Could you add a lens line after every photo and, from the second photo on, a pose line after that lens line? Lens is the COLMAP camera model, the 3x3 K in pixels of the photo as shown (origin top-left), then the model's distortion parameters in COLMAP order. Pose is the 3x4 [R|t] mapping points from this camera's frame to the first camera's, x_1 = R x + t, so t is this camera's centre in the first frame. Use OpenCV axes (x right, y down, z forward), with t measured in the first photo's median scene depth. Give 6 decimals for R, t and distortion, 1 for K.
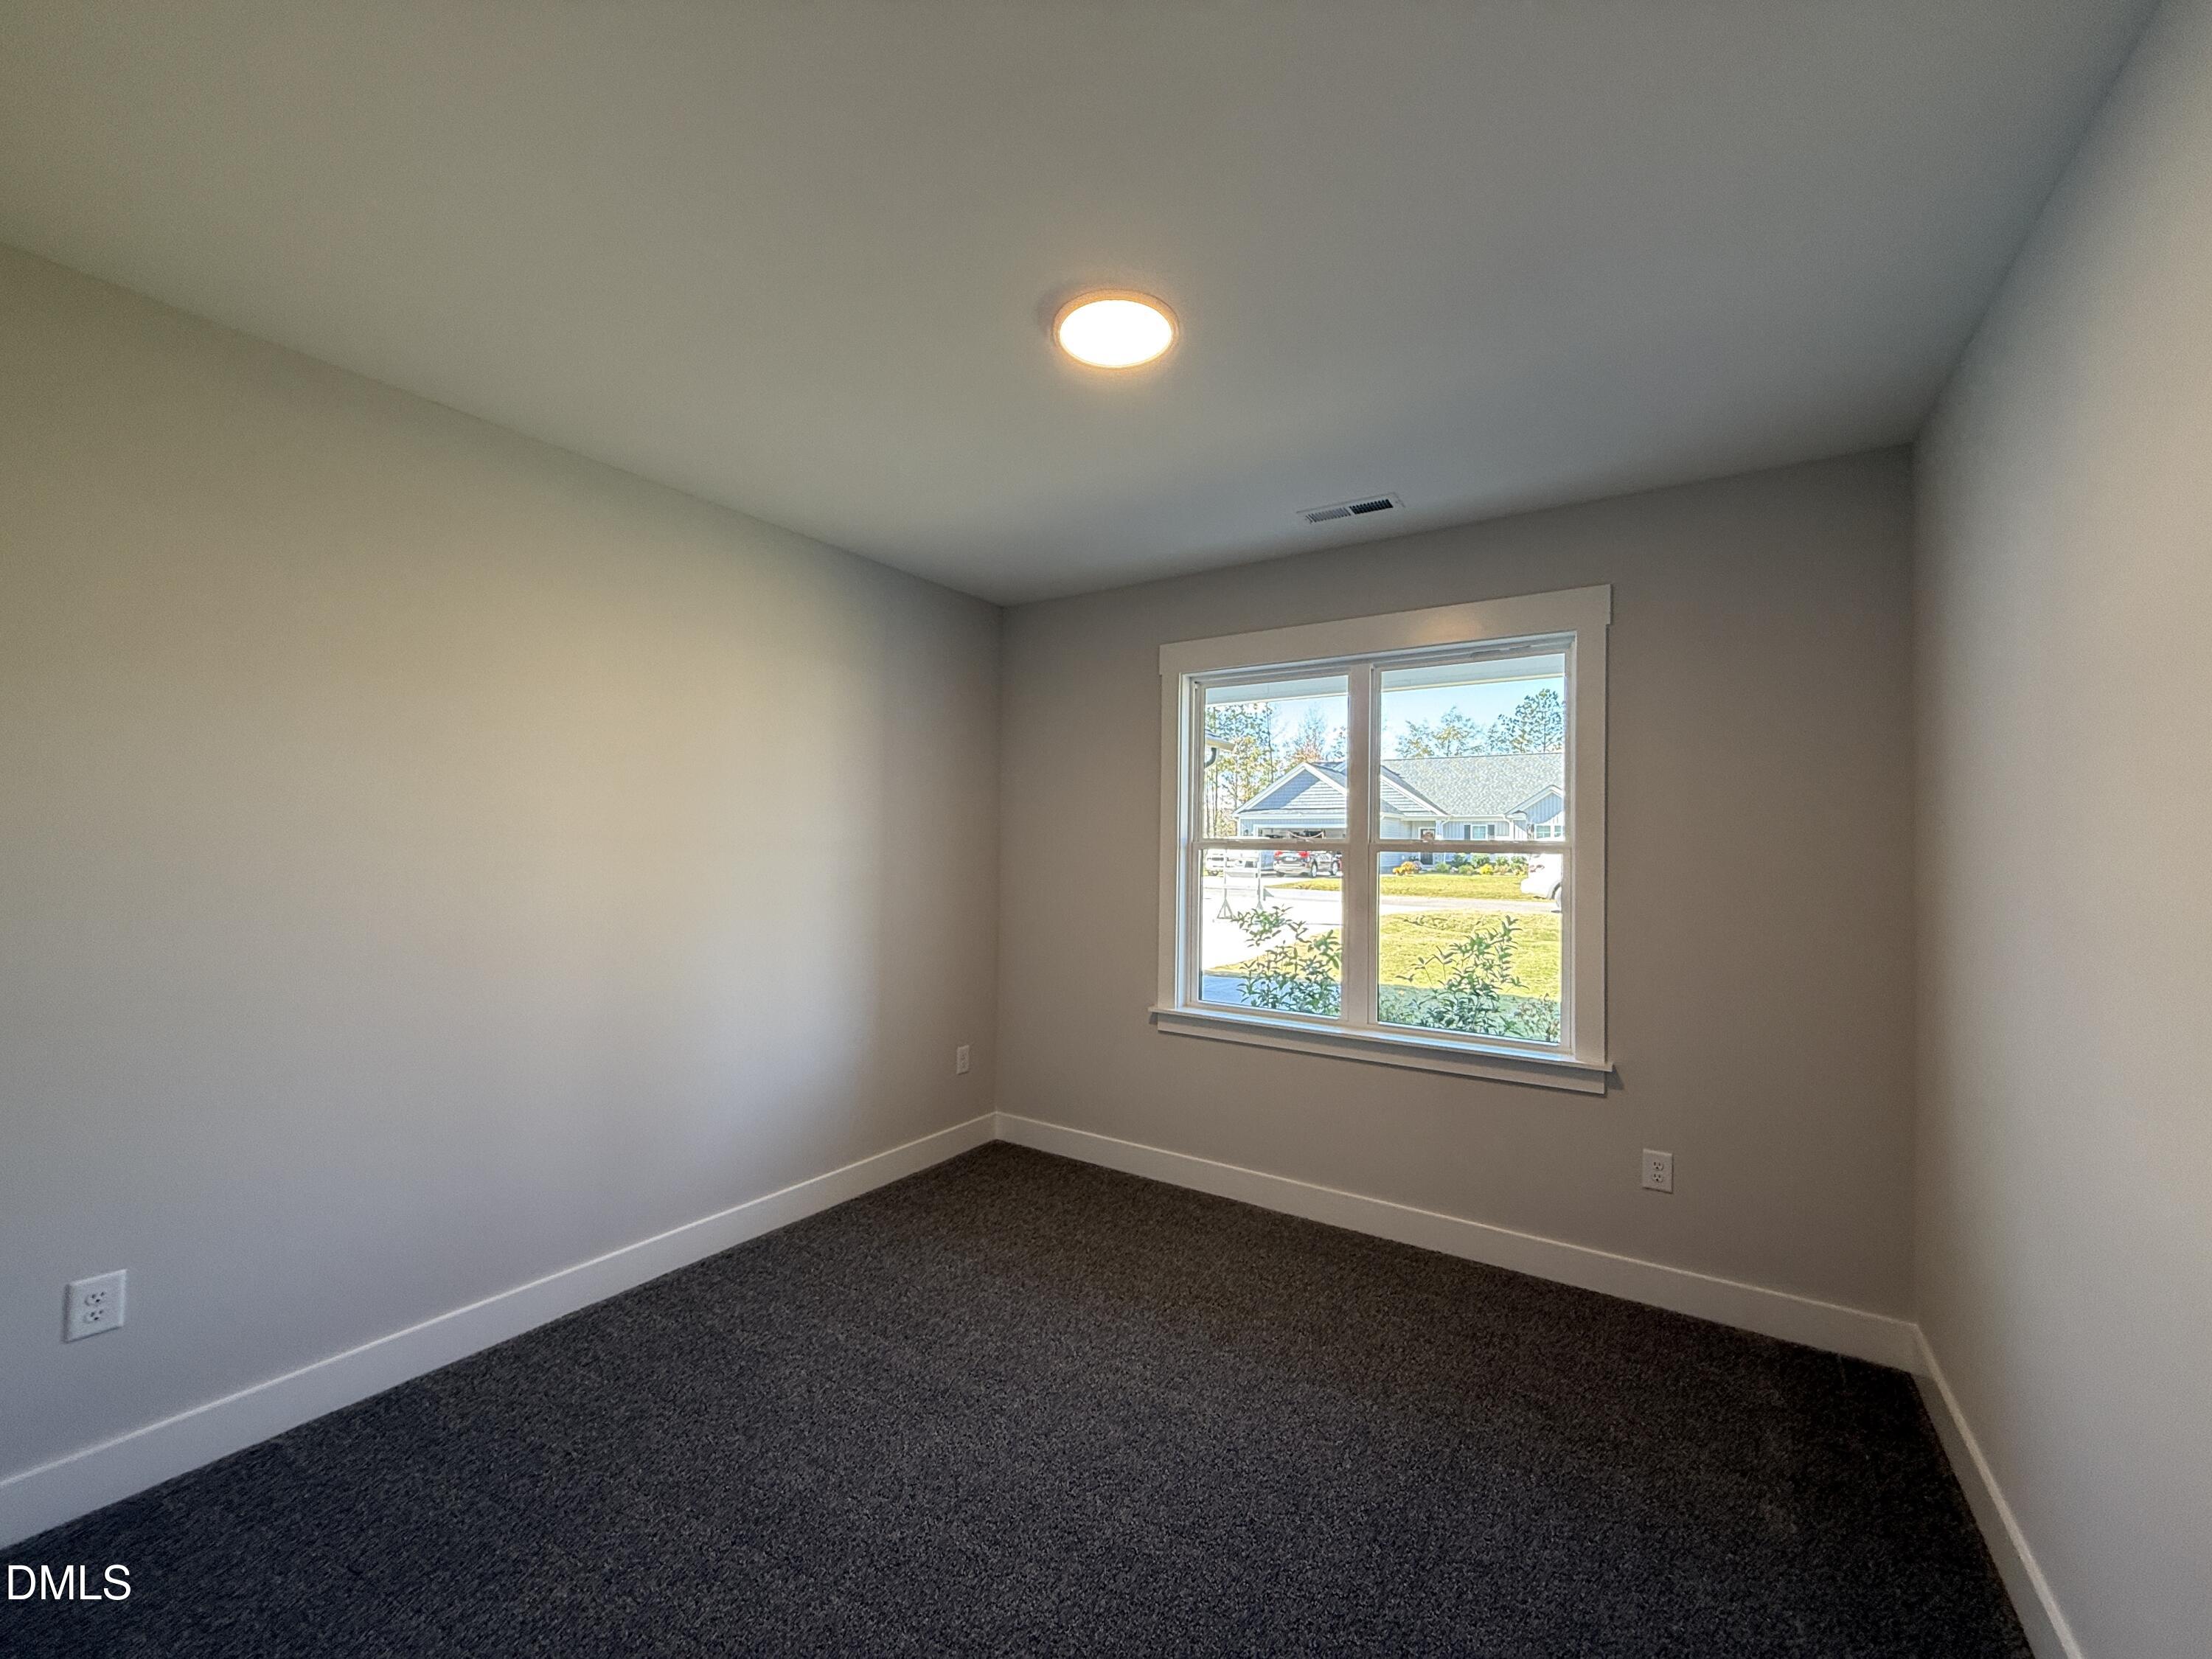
lens RADIAL K [[877.8, 0, 1106.0], [0, 877.8, 829.5], [0, 0, 1]] dist [-0.000295, -0.000237]
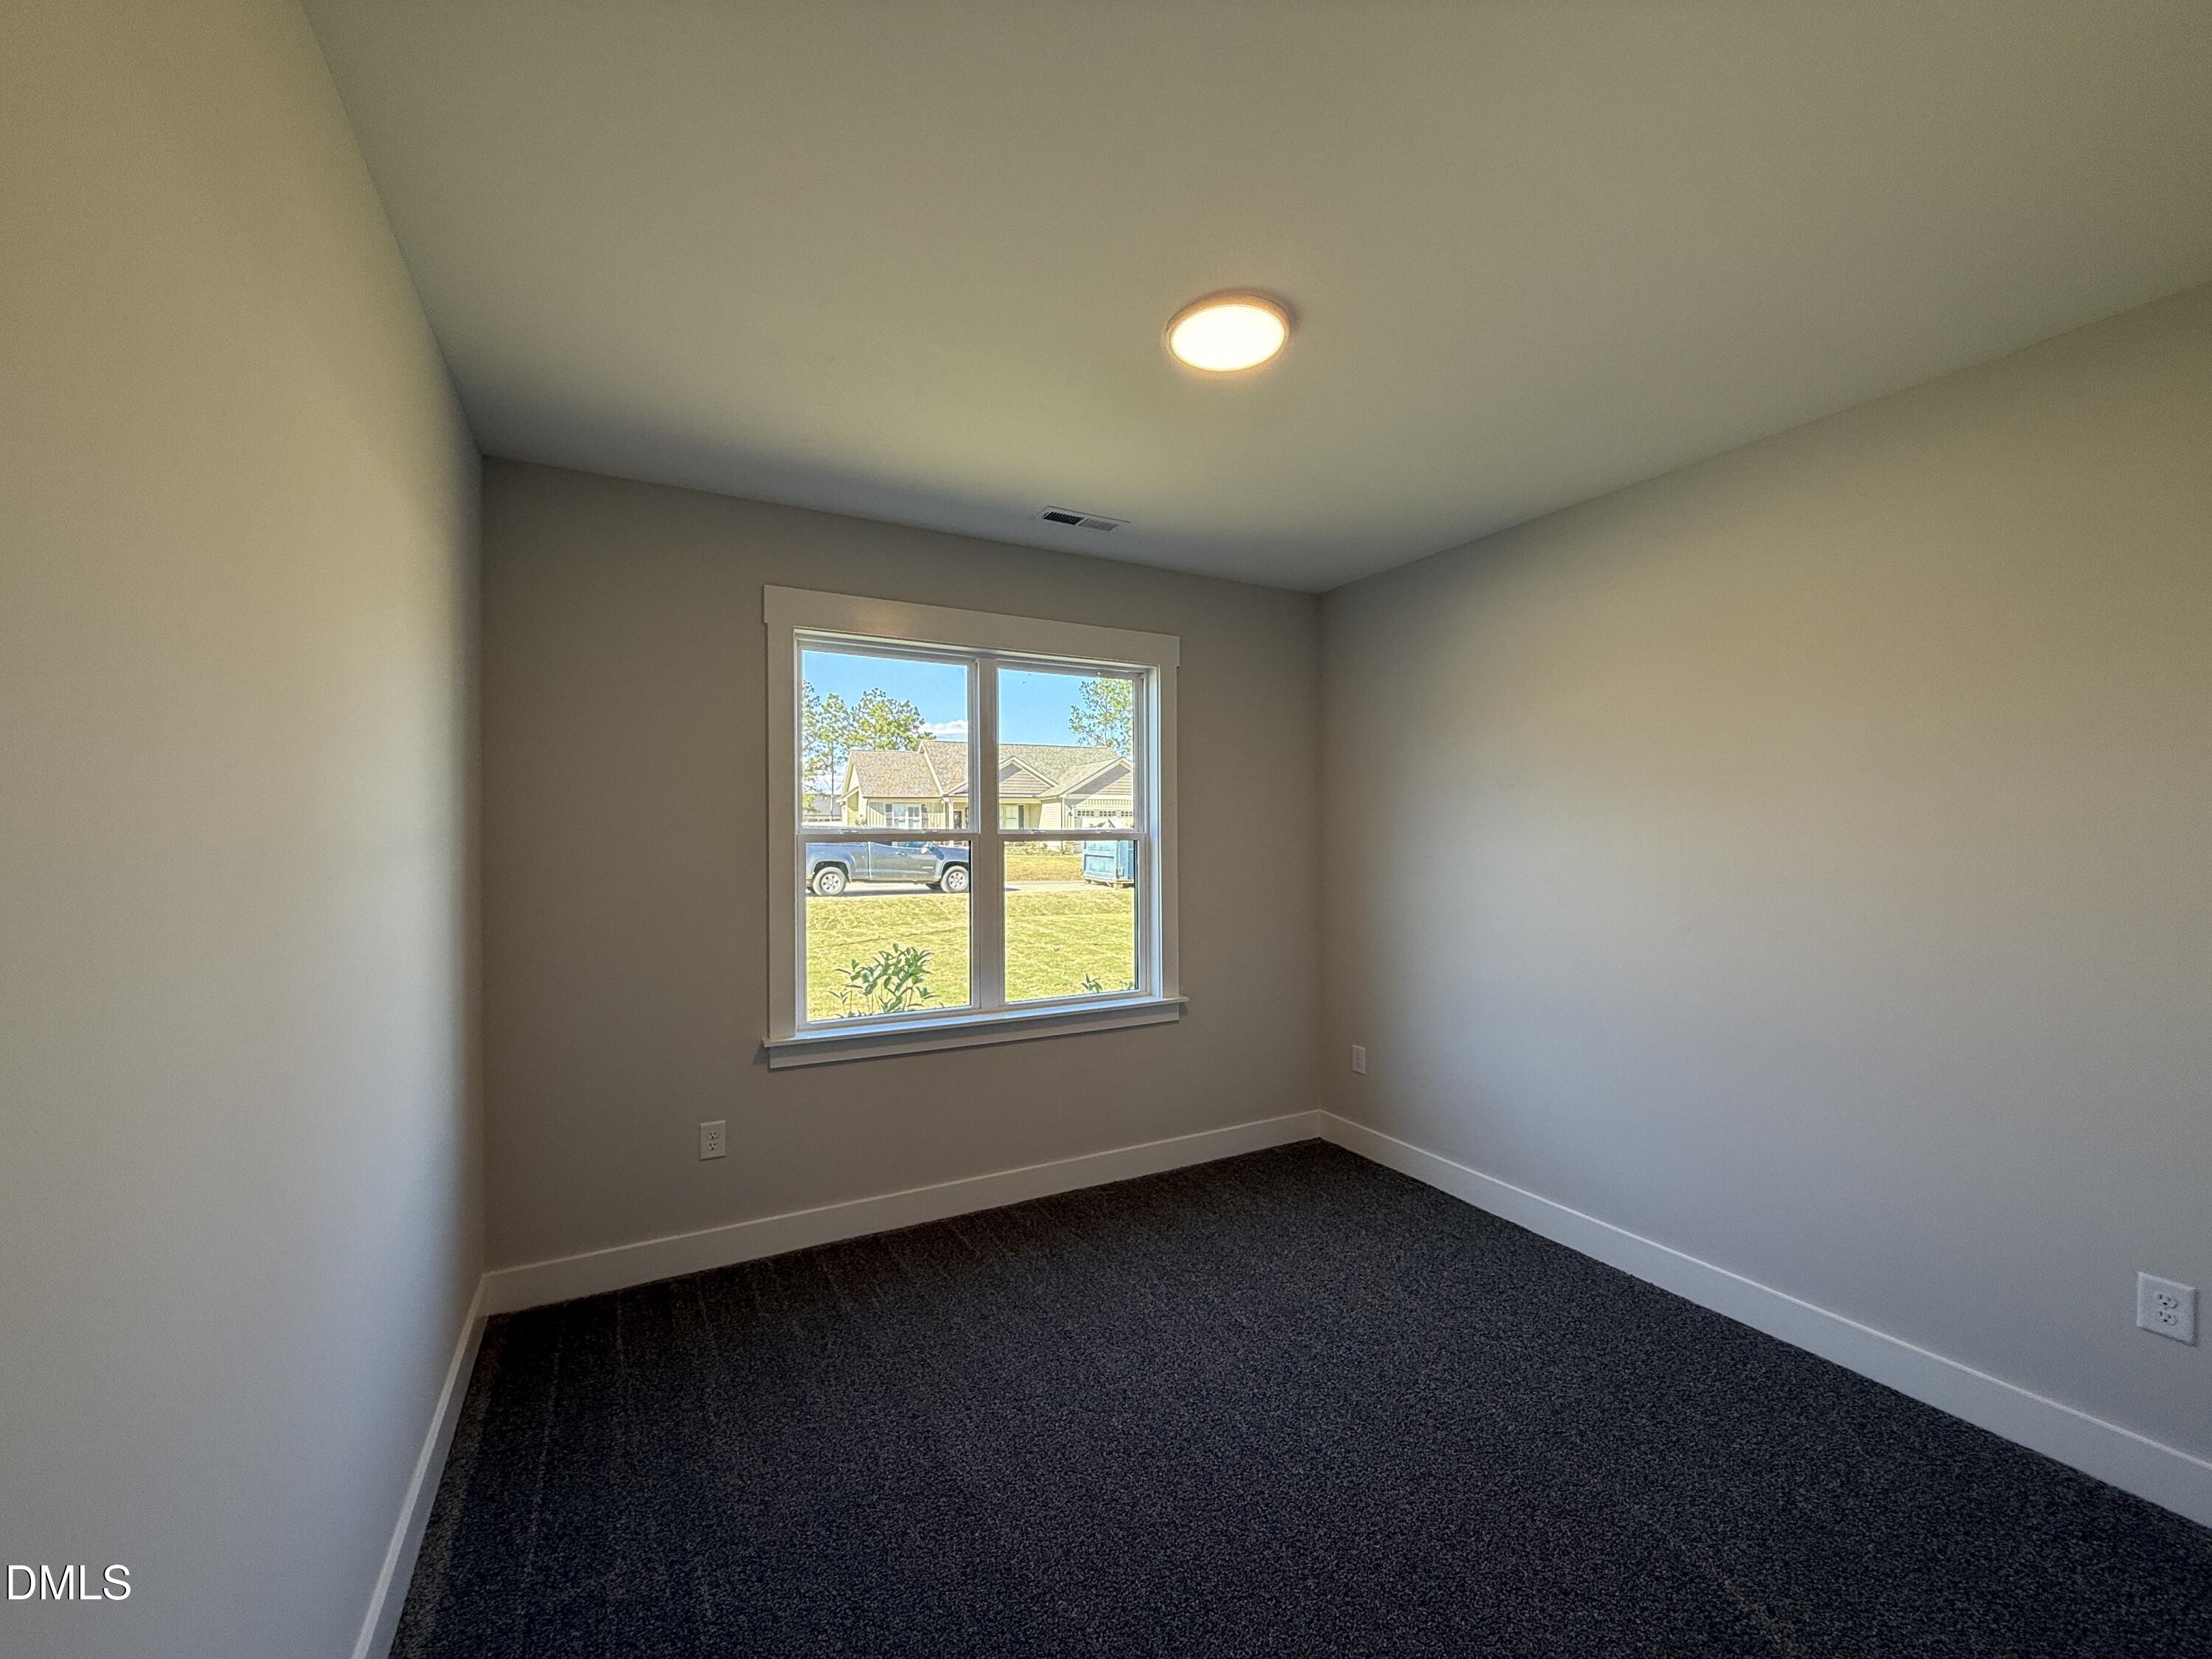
lens RADIAL K [[899.3, 0, 1106.0], [0, 899.3, 829.5], [0, 0, 1]] dist [0.000949, 0.000050]
pose [[0.454083, 0.002413, 0.890956, -0.567692], [-0.013959, 0.999893, 0.004407, 0.005917], [-0.890850, -0.014438, 0.454068, 0.390042]]
